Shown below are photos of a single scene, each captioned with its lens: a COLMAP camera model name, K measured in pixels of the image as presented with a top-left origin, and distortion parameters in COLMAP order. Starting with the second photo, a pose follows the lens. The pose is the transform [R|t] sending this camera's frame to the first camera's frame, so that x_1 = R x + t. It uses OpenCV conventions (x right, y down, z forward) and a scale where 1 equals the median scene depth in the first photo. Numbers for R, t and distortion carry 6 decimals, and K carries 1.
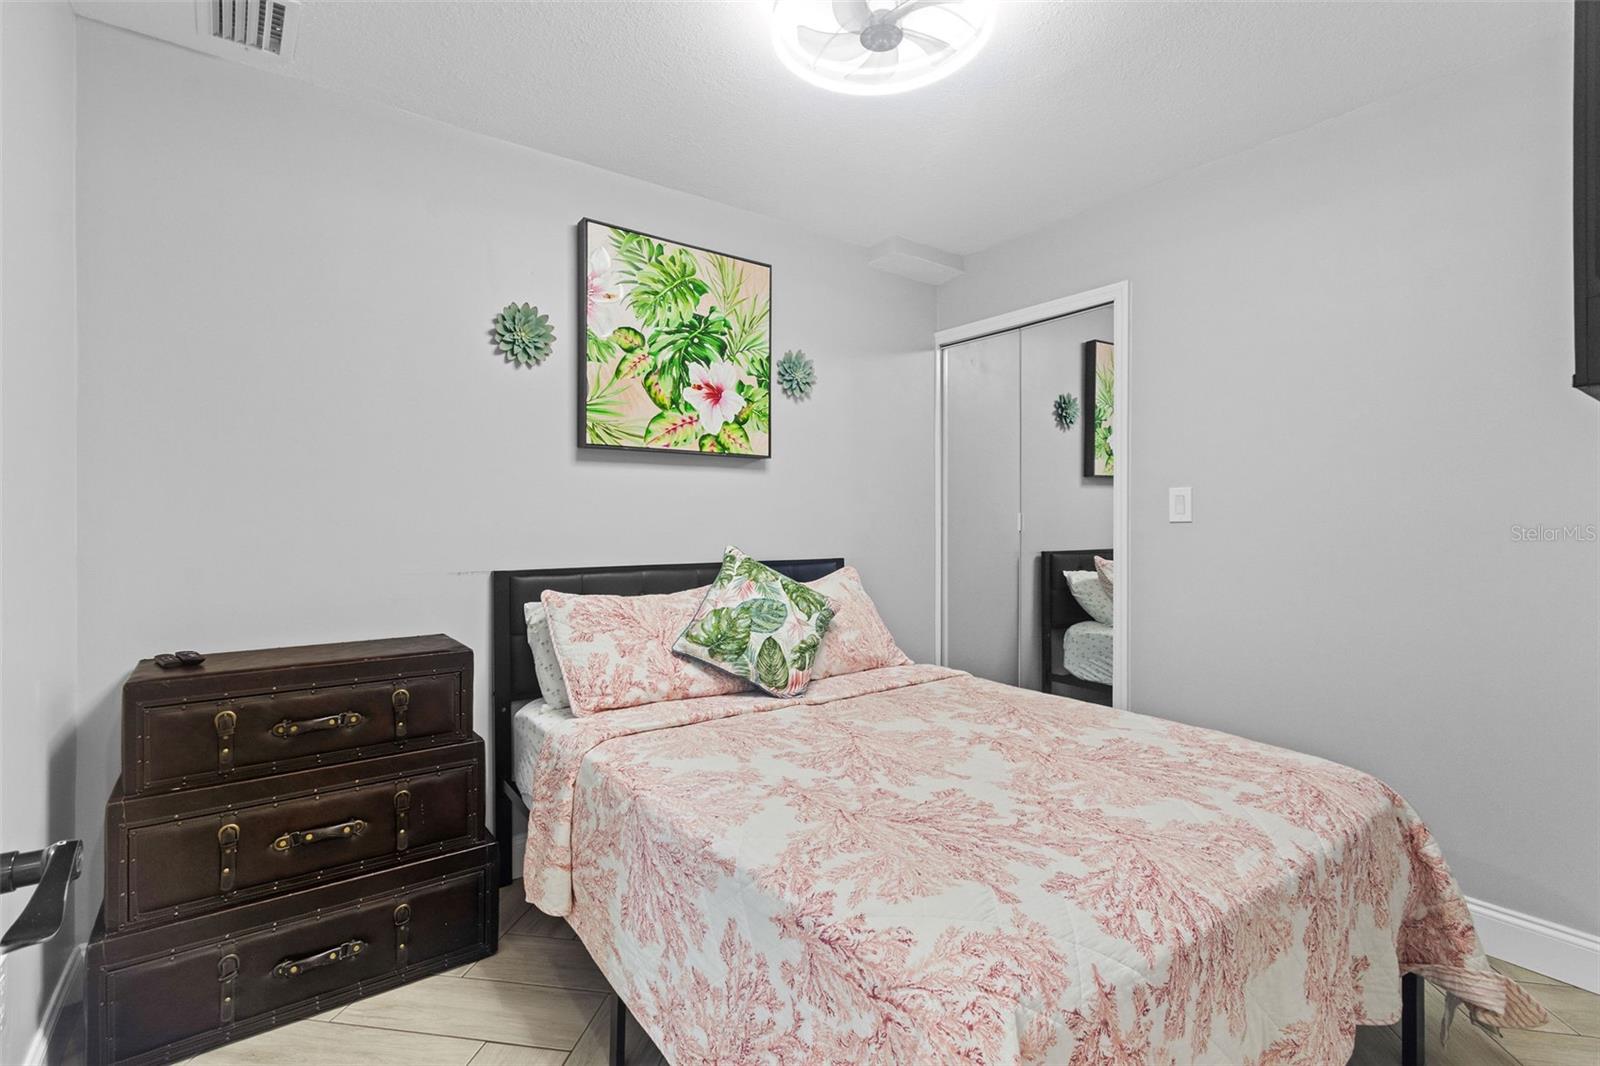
lens RADIAL K [[738.7, 0, 785.5], [0, 738.7, 525.2], [0, 0, 1]] dist [0.001318, -0.000501]
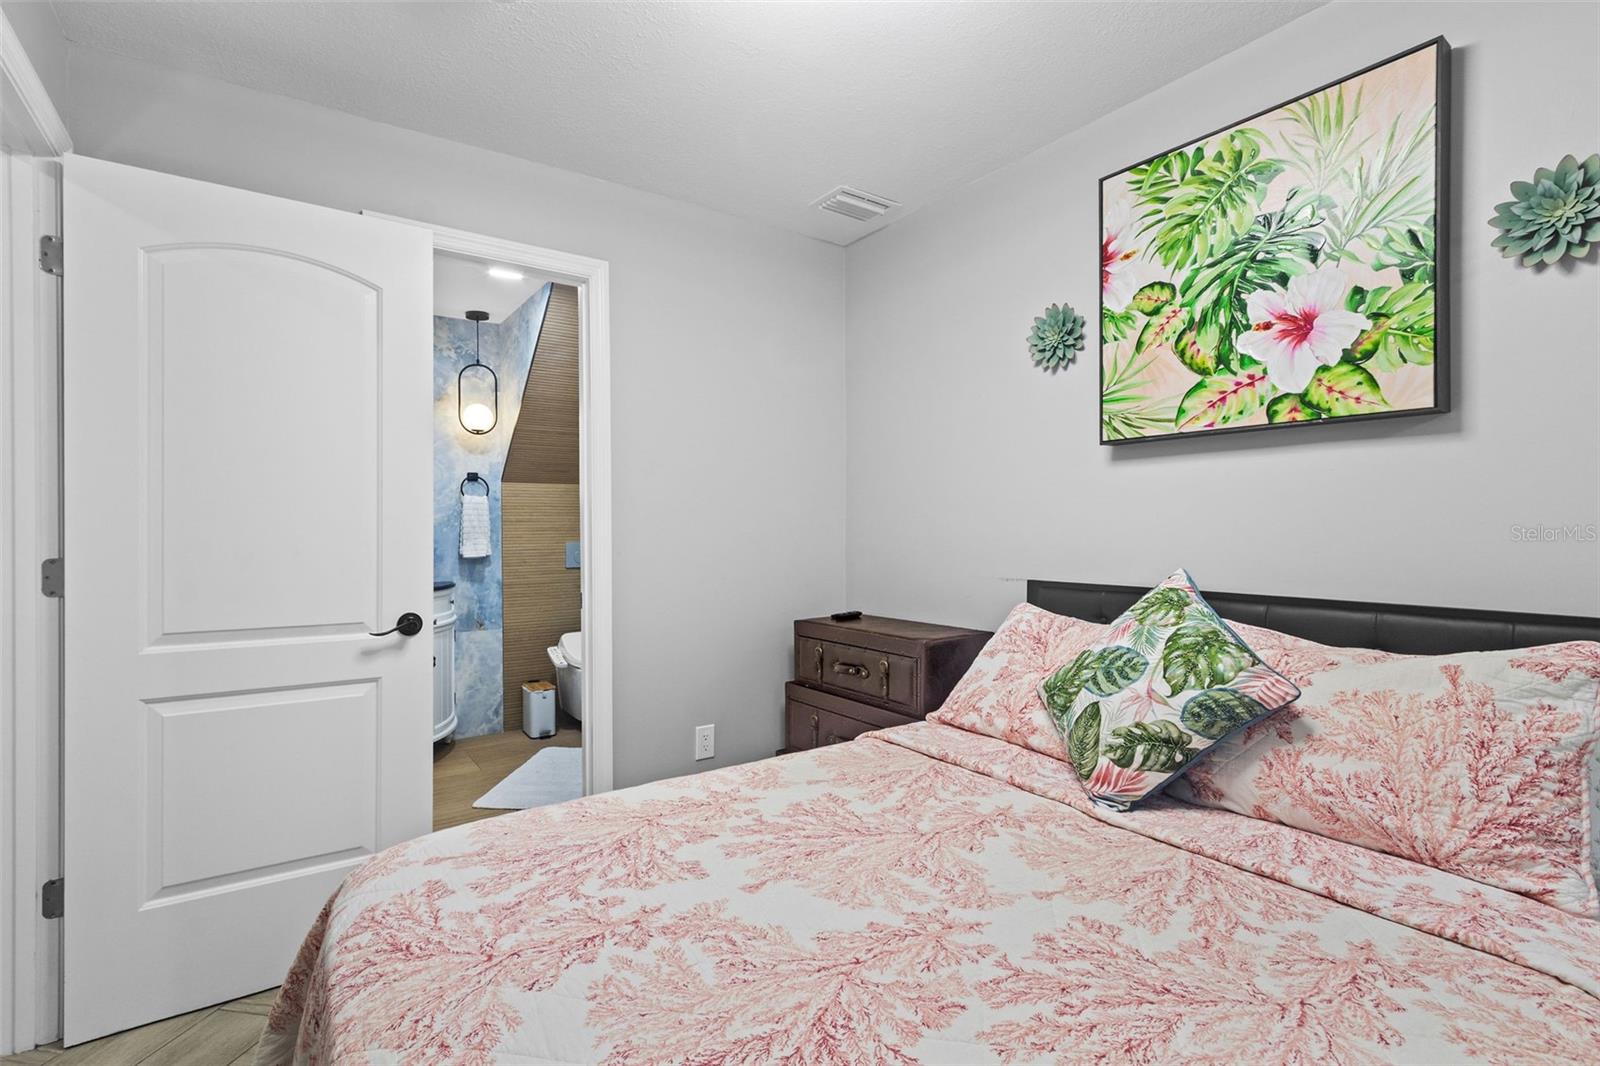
lens RADIAL K [[738.7, 0, 787.6], [0, 738.7, 537.4], [0, 0, 1]] dist [0.001318, -0.000501]
pose [[-0.017160, 0.013692, -0.999759, 0.566508], [0.001212, 0.999906, 0.013673, -0.009950], [0.999852, -0.000977, -0.017175, 0.613318]]
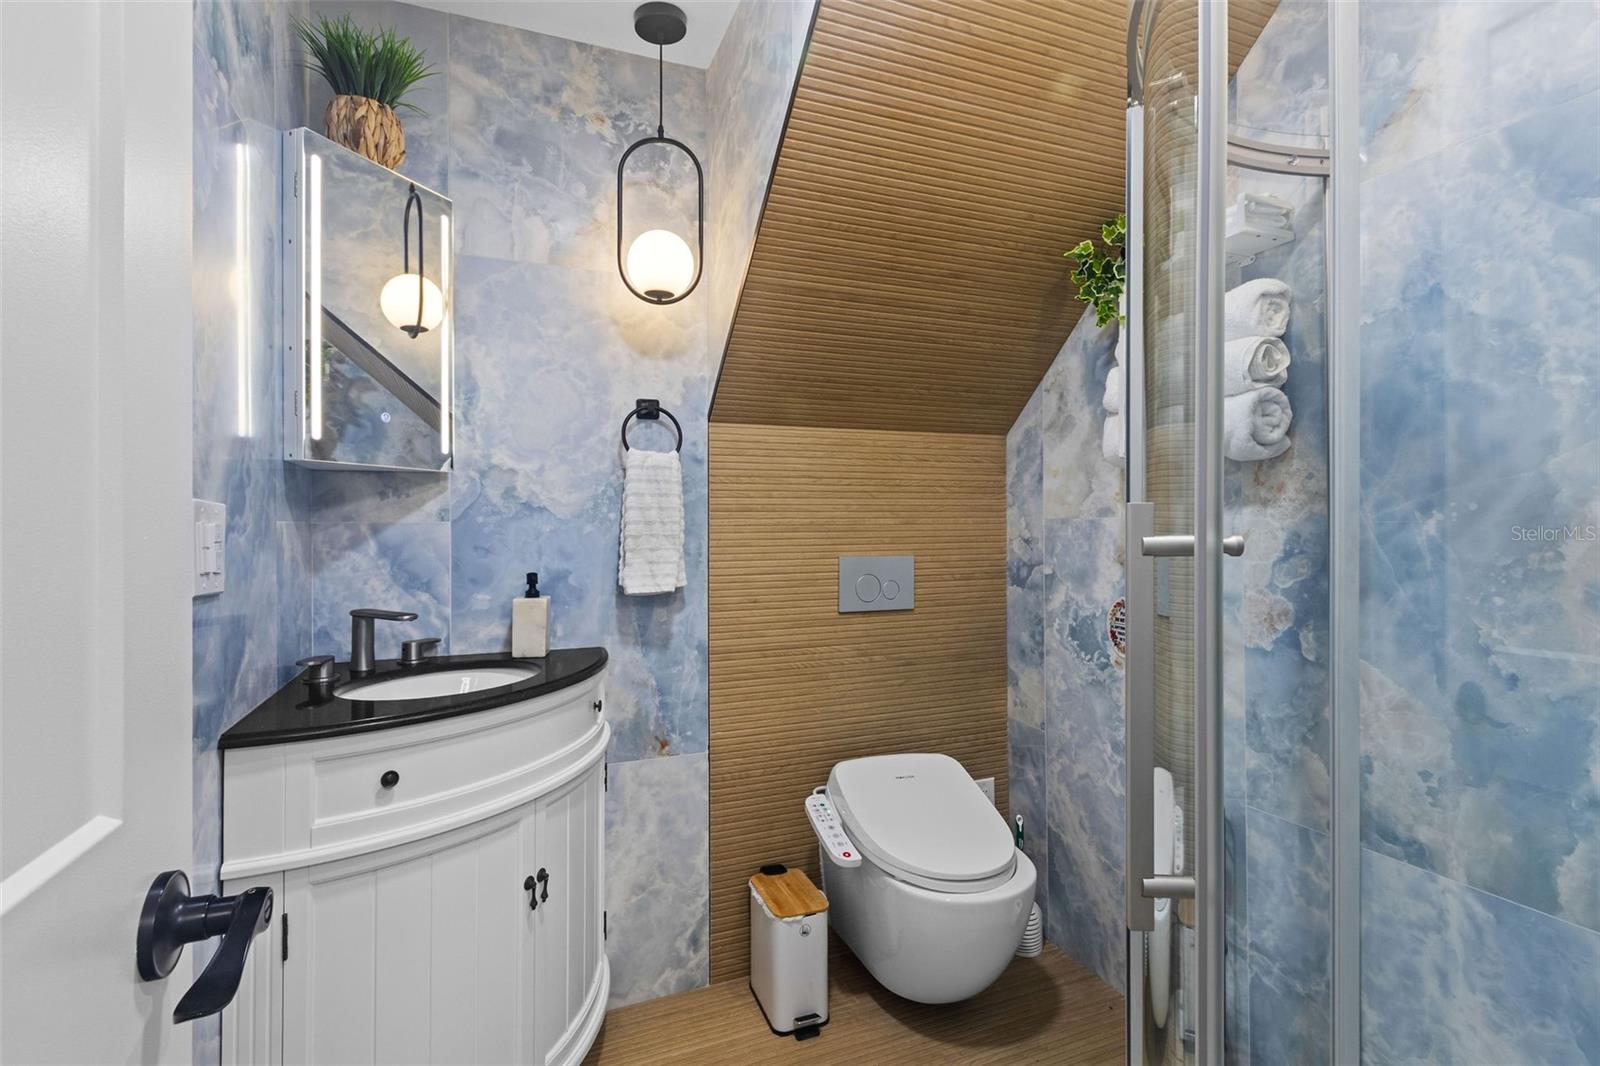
lens RADIAL K [[738.7, 0, 795.0], [0, 738.7, 519.6], [0, 0, 1]] dist [0.001318, -0.000501]
pose [[-0.234044, 0.003961, -0.972218, 0.331913], [-0.000921, 0.999990, 0.004296, -0.011734], [0.972226, 0.001901, -0.234038, 0.511319]]
